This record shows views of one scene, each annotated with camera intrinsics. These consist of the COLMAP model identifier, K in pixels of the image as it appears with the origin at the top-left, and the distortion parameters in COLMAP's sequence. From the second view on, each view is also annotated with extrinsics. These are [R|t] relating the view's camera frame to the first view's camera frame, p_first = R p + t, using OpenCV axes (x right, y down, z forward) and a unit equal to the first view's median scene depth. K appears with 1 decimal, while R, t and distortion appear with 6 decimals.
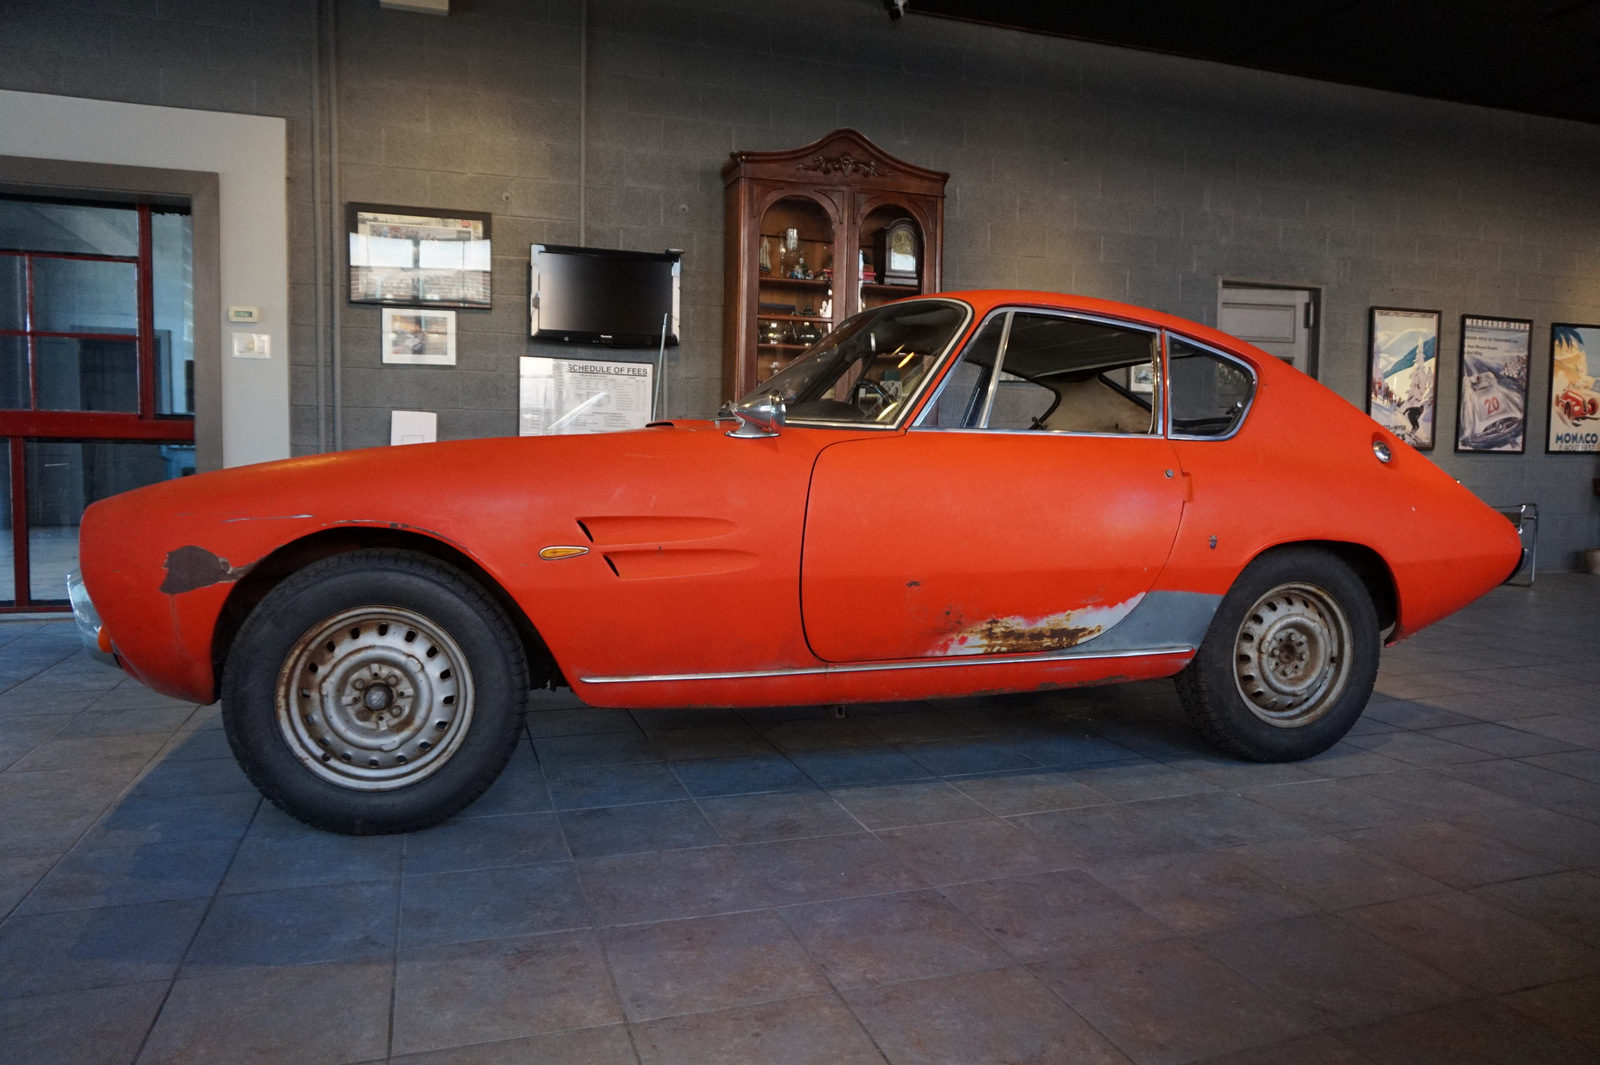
lens RADIAL K [[1078.3, 0, 797.6], [0, 1078.3, 530.0], [0, 0, 1]] dist [-0.043897, 0.035989]
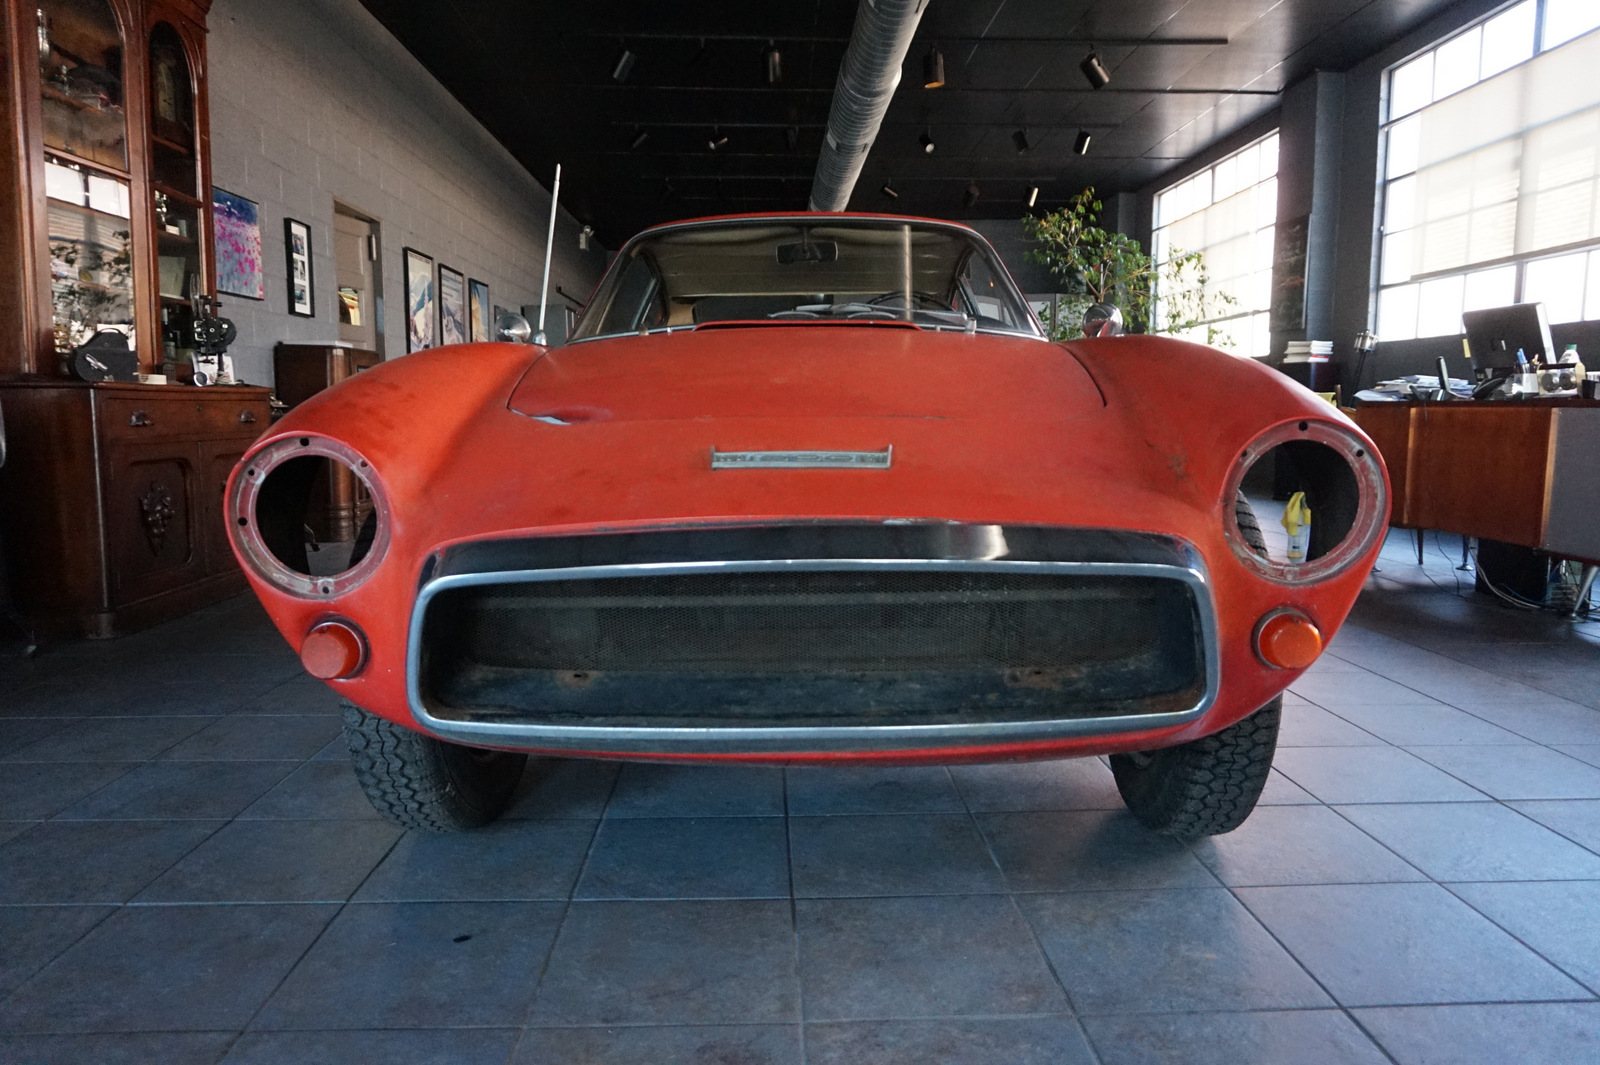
lens RADIAL K [[1078.3, 0, 797.6], [0, 1078.3, 530.0], [0, 0, 1]] dist [-0.043897, 0.035989]
pose [[0.287186, -0.123488, 0.949882, -0.535690], [0.076525, 0.991443, 0.105755, -0.018757], [-0.954813, 0.042318, 0.294178, 0.454379]]
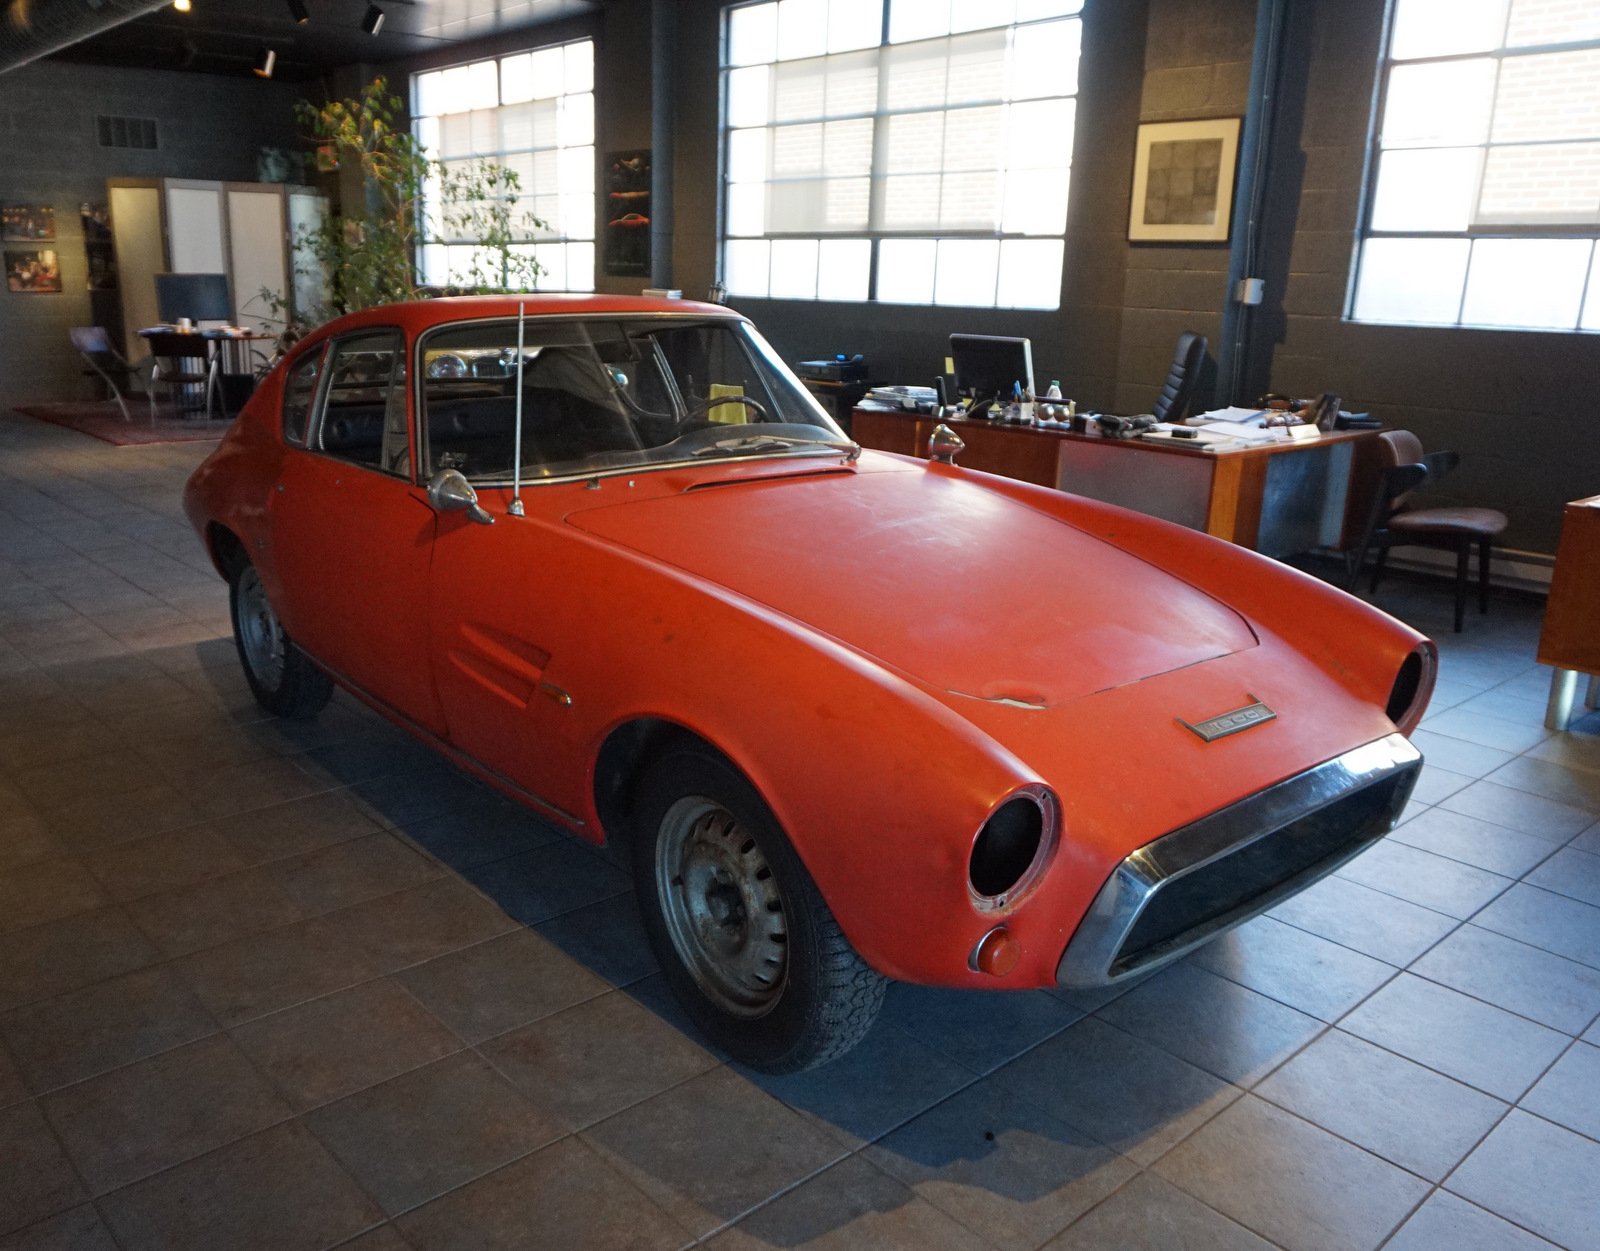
lens RADIAL K [[1326.2, 0, 728.8], [0, 1326.2, 636.4], [0, 0, 1]] dist [-0.063630, 0.065060]
pose [[-0.376449, -0.267307, 0.887036, -0.603404], [0.044252, 0.951189, 0.305419, -0.169645], [-0.925380, 0.154228, -0.346246, 0.816586]]
